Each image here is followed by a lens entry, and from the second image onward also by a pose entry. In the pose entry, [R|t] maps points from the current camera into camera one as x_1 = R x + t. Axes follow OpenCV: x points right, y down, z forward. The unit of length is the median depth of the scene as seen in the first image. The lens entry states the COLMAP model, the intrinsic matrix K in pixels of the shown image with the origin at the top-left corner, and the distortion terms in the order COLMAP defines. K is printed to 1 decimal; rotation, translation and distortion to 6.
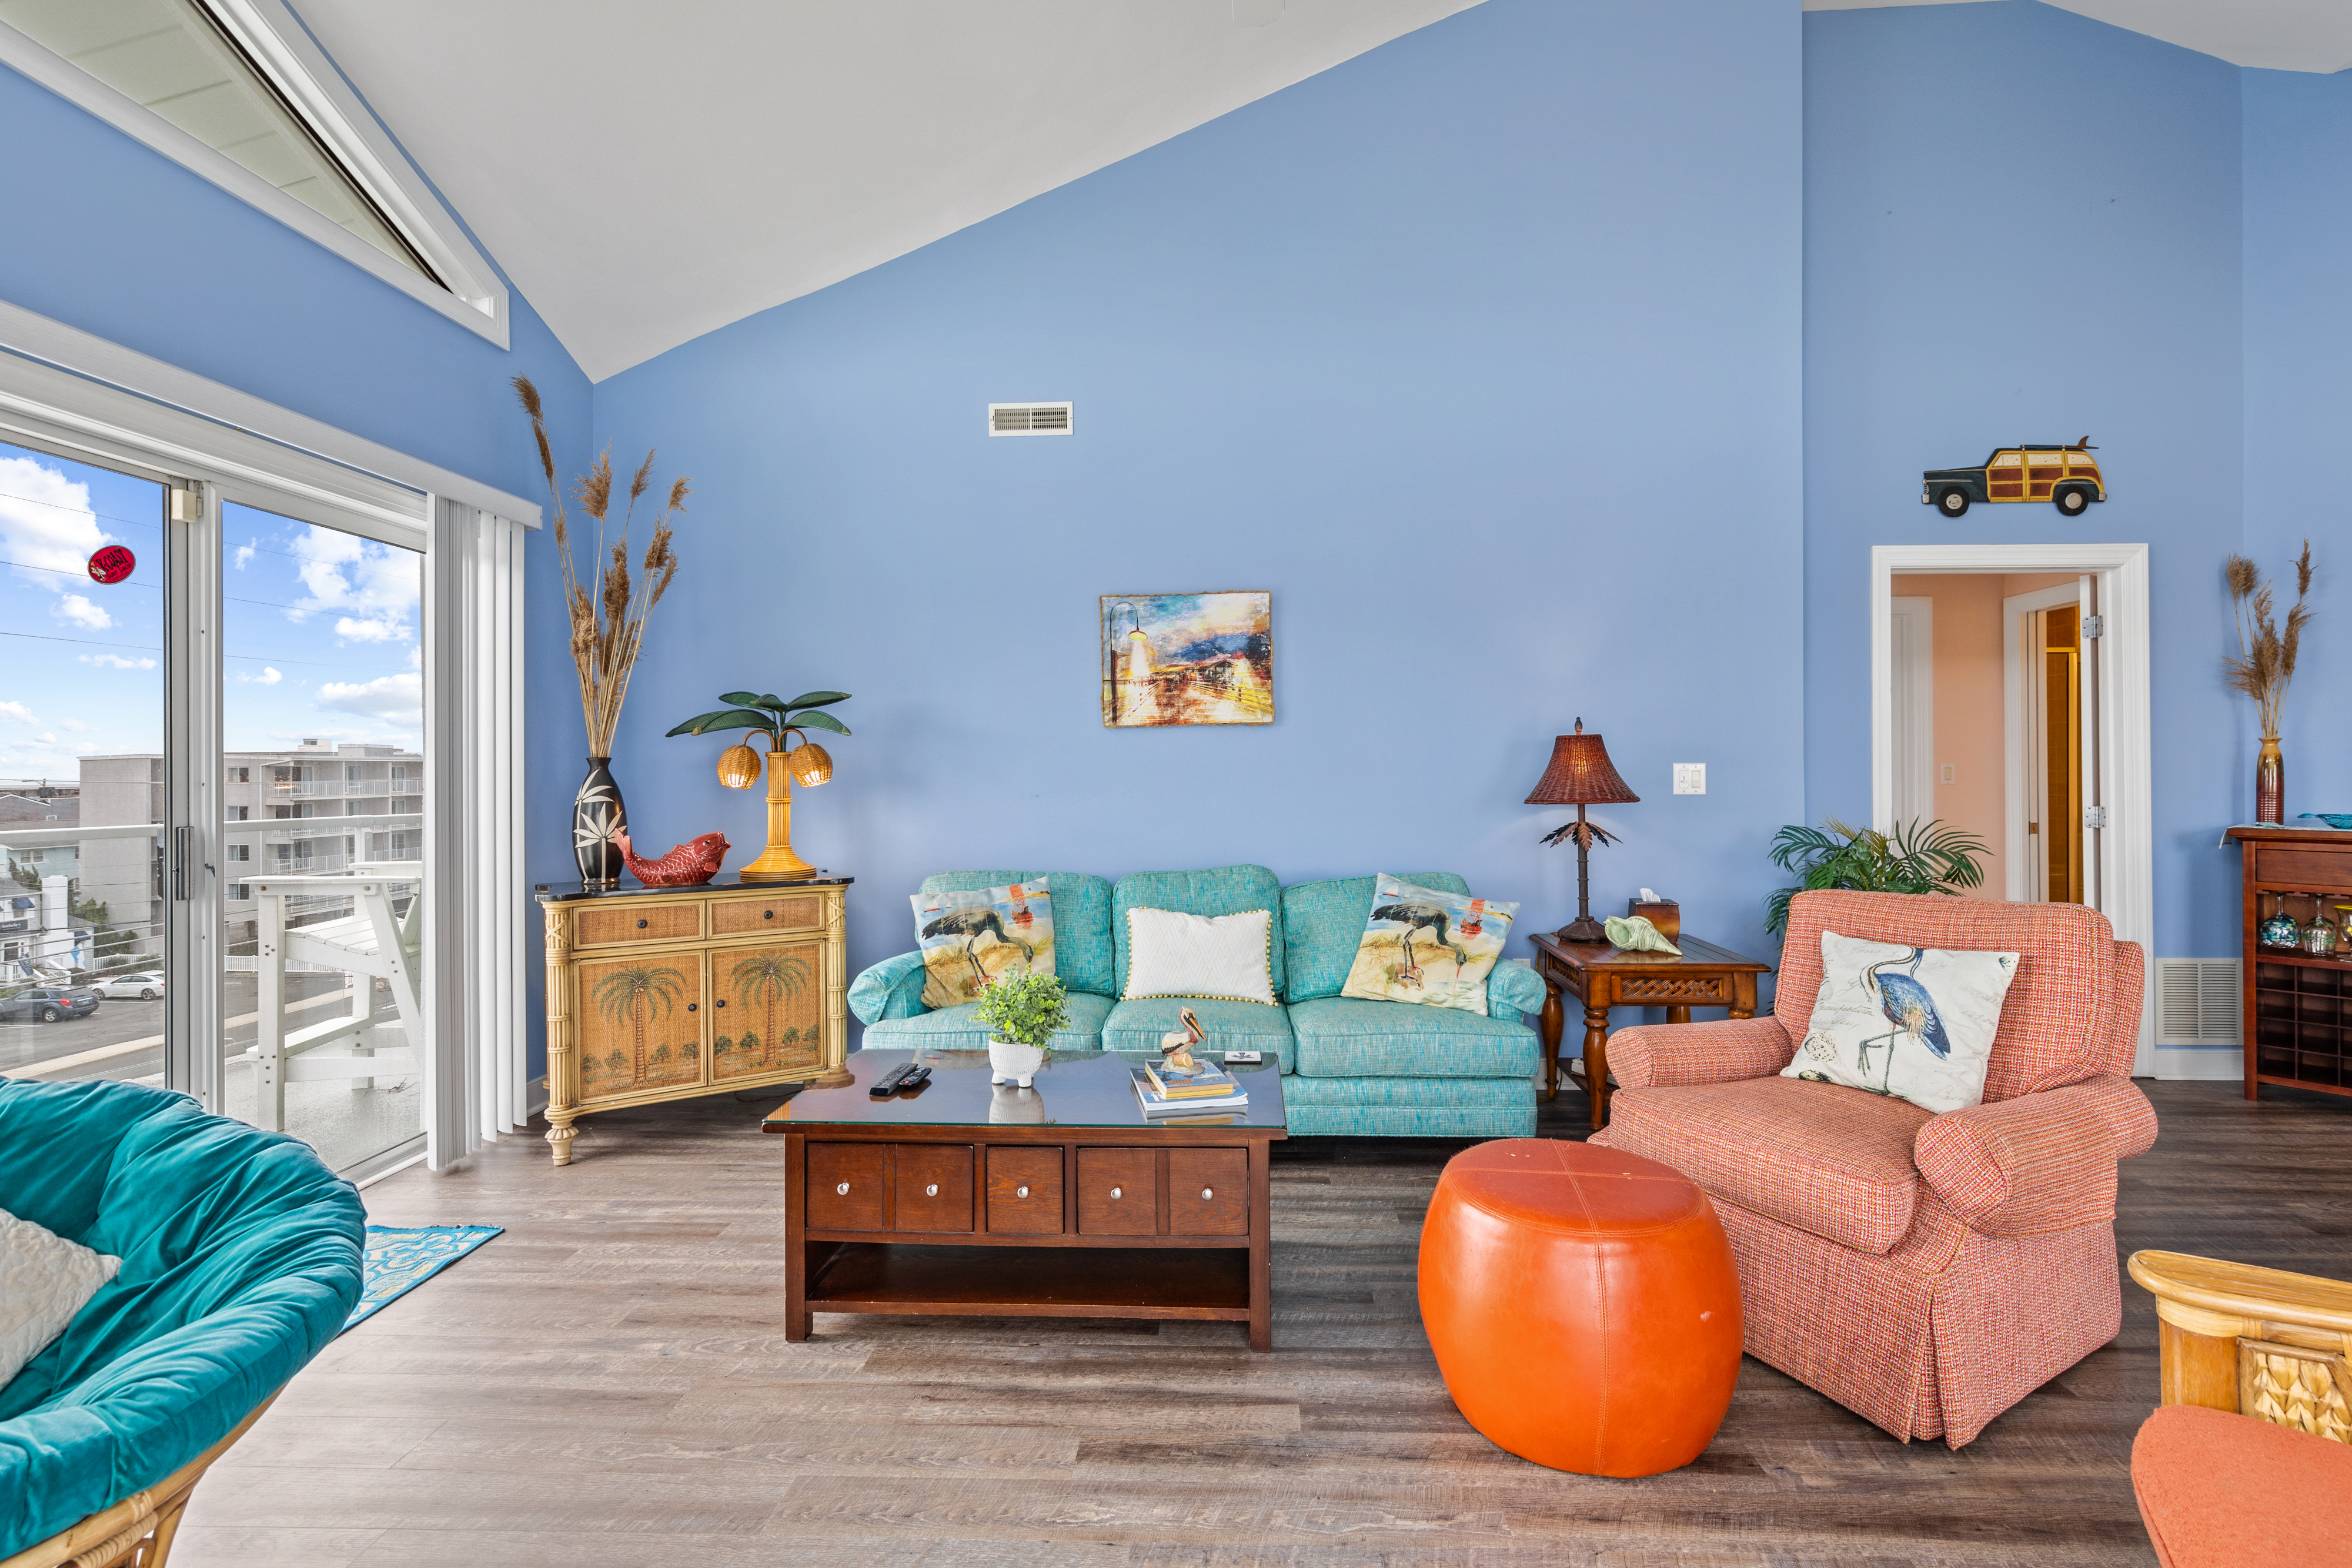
lens RADIAL K [[1078.6, 0, 1195.8], [0, 1078.6, 772.1], [0, 0, 1]] dist [0.002684, 0.000500]
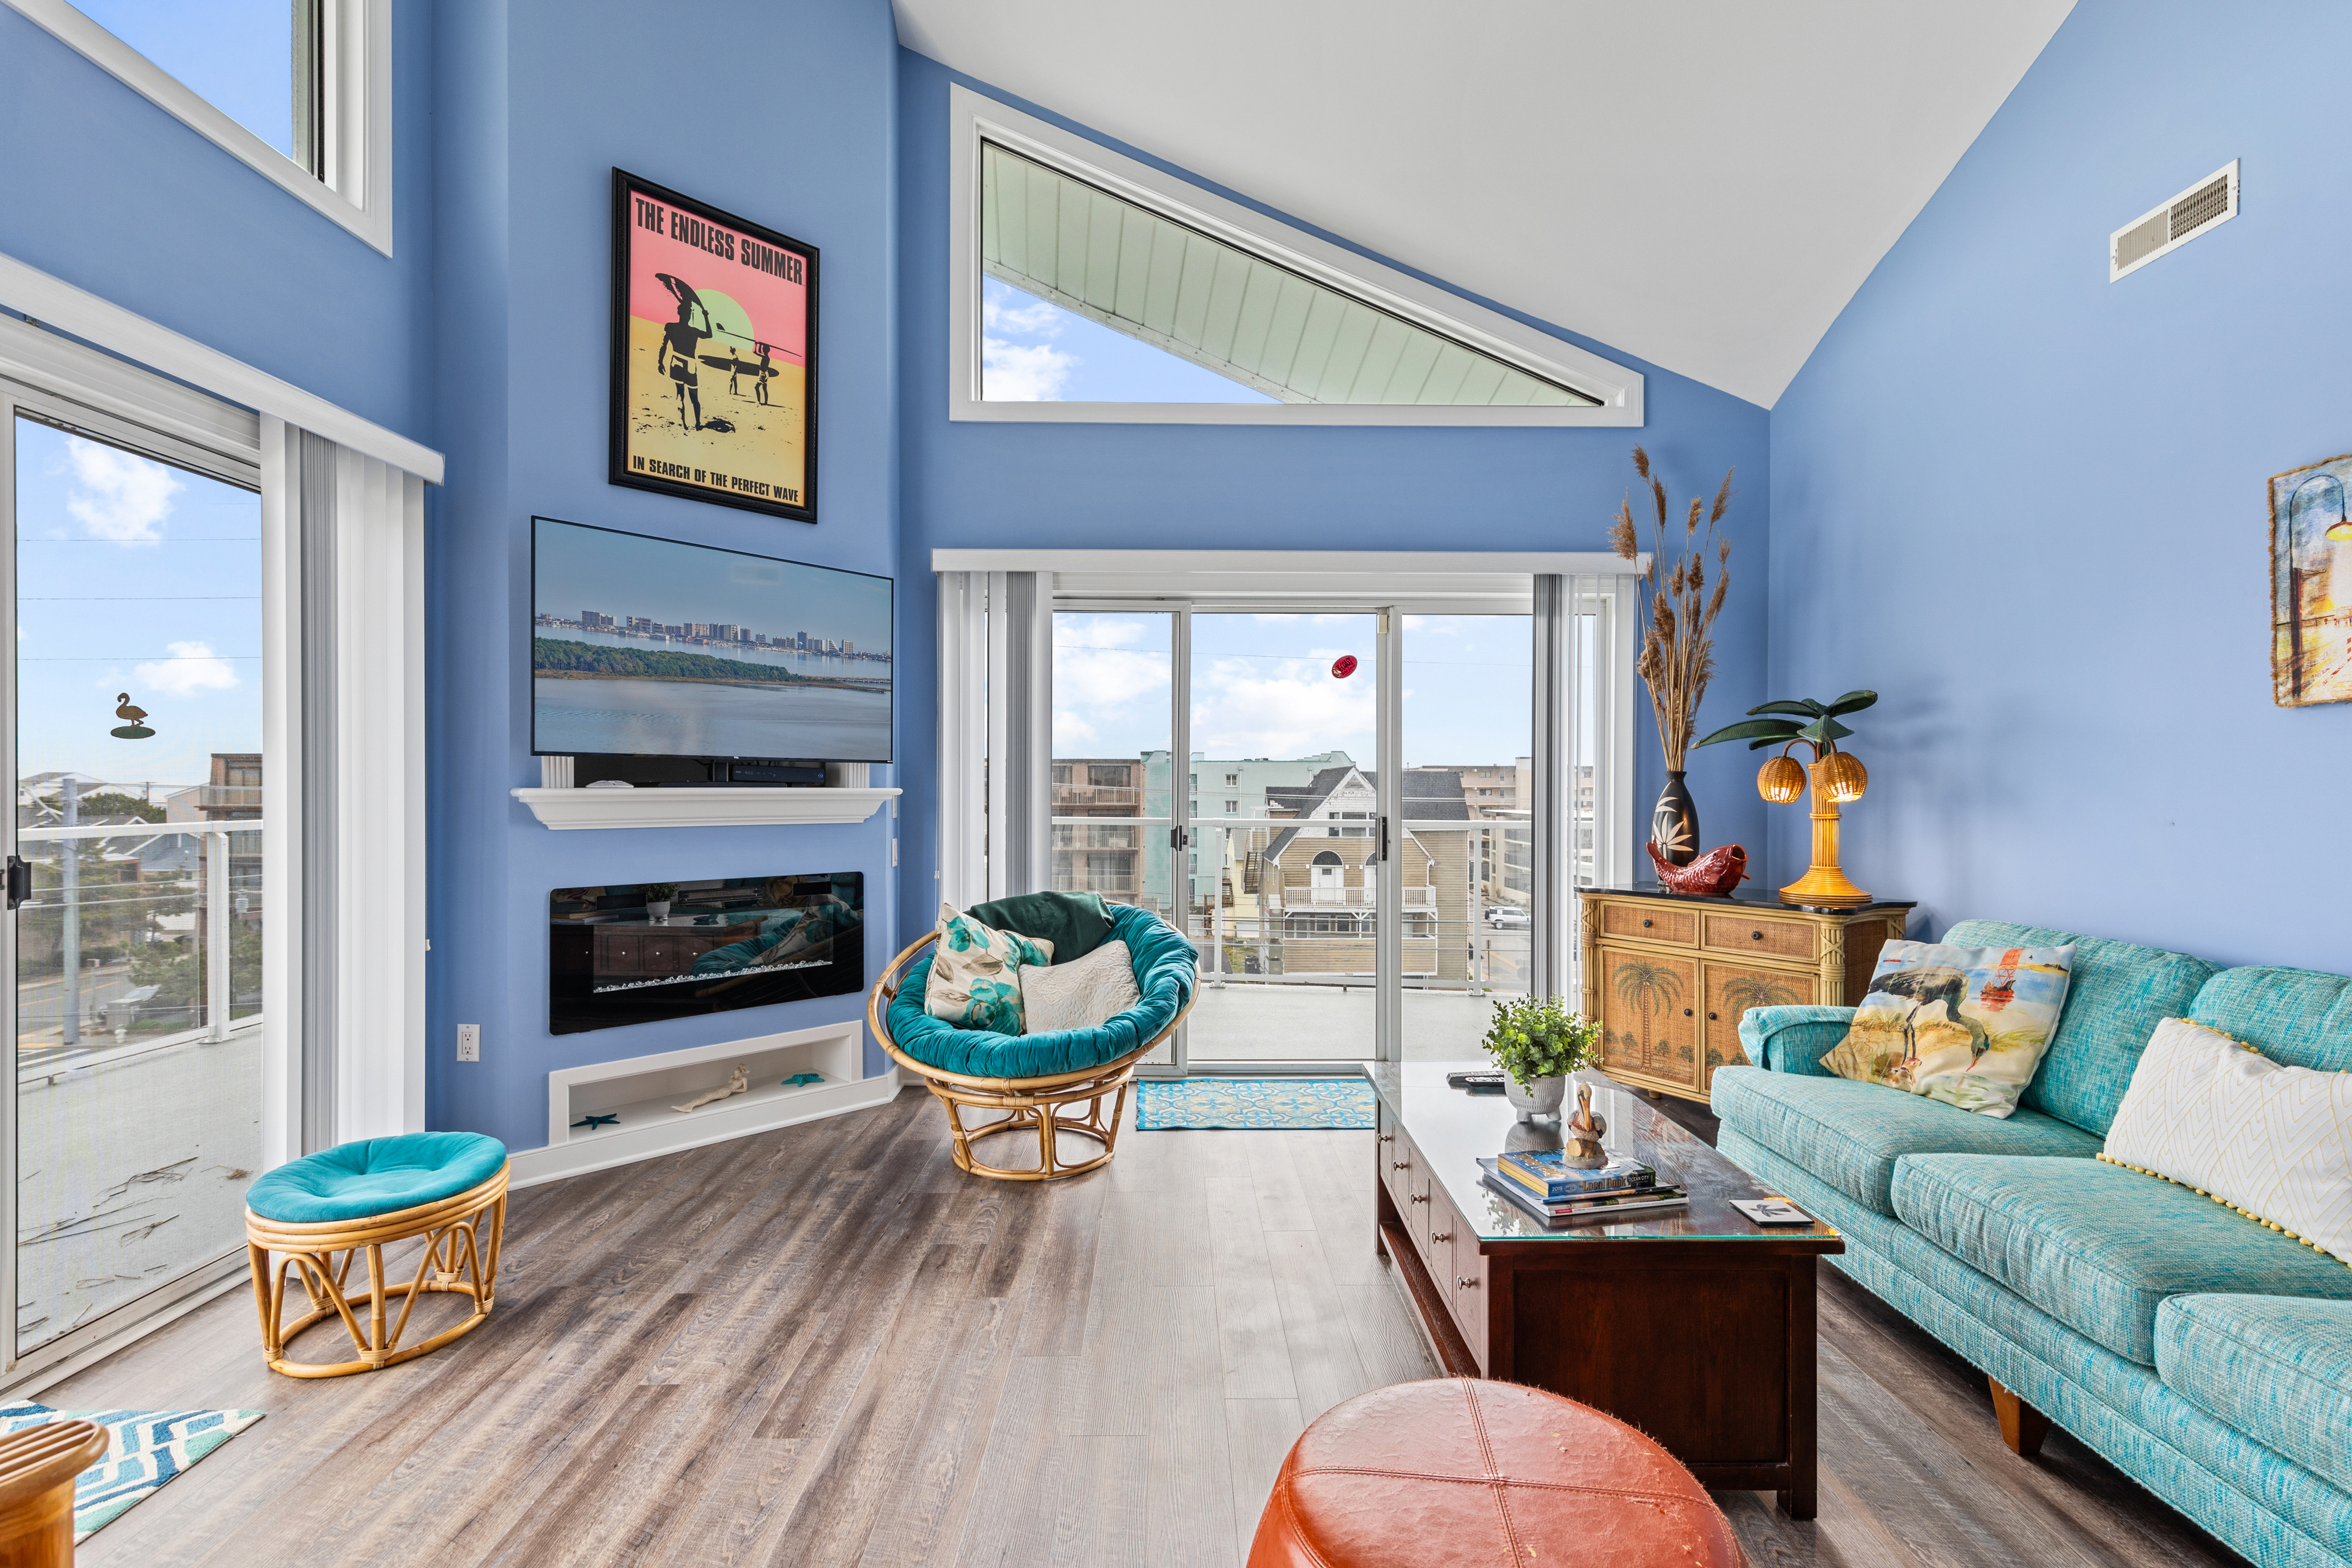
lens RADIAL K [[1062.5, 0, 1188.7], [0, 1062.5, 795.4], [0, 0, 1]] dist [0.002157, 0.000506]
pose [[0.054092, 0.011115, -0.998474, 0.446916], [-0.002817, 0.999936, 0.010979, 0.000428], [0.998532, 0.002218, 0.054120, 0.400149]]
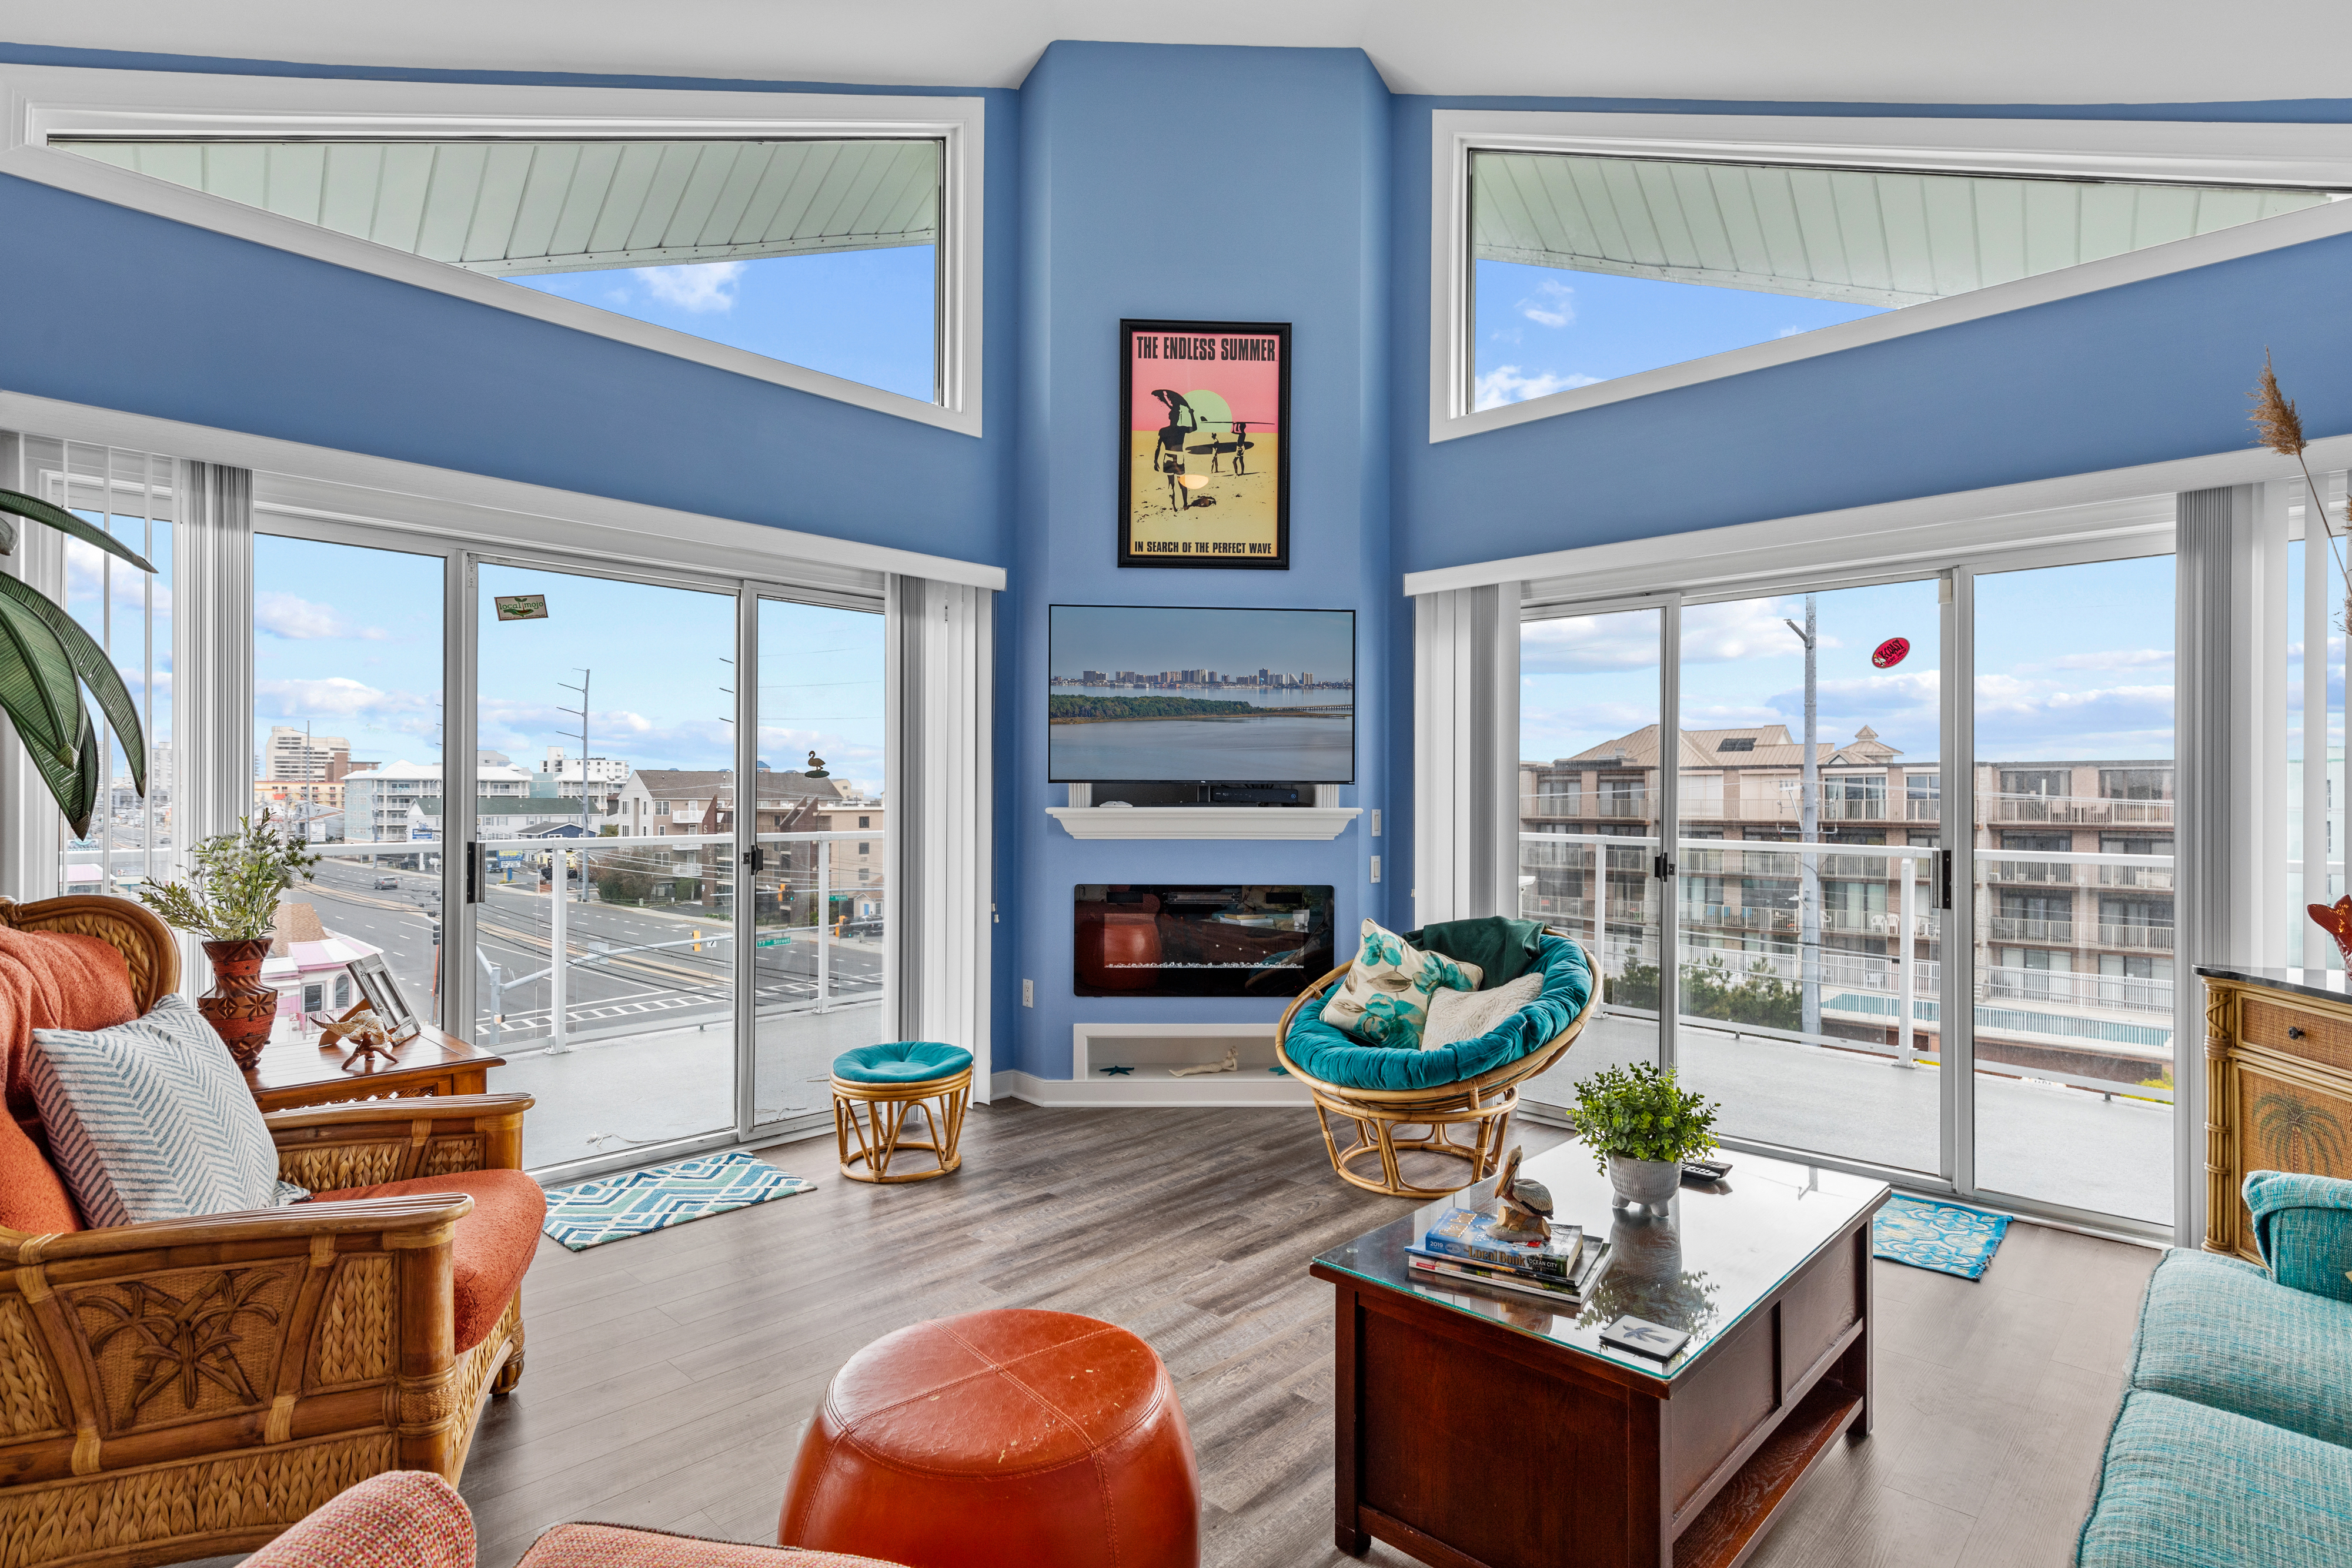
lens RADIAL K [[1186.0, 0, 1191.1], [0, 1186.0, 793.1], [0, 0, 1]] dist [0.001758, 0.000343]
pose [[-0.656394, -0.000620, -0.754418, 0.430918], [-0.001361, 0.999999, 0.000363, -0.008876], [0.754417, 0.001265, -0.656394, 0.808487]]
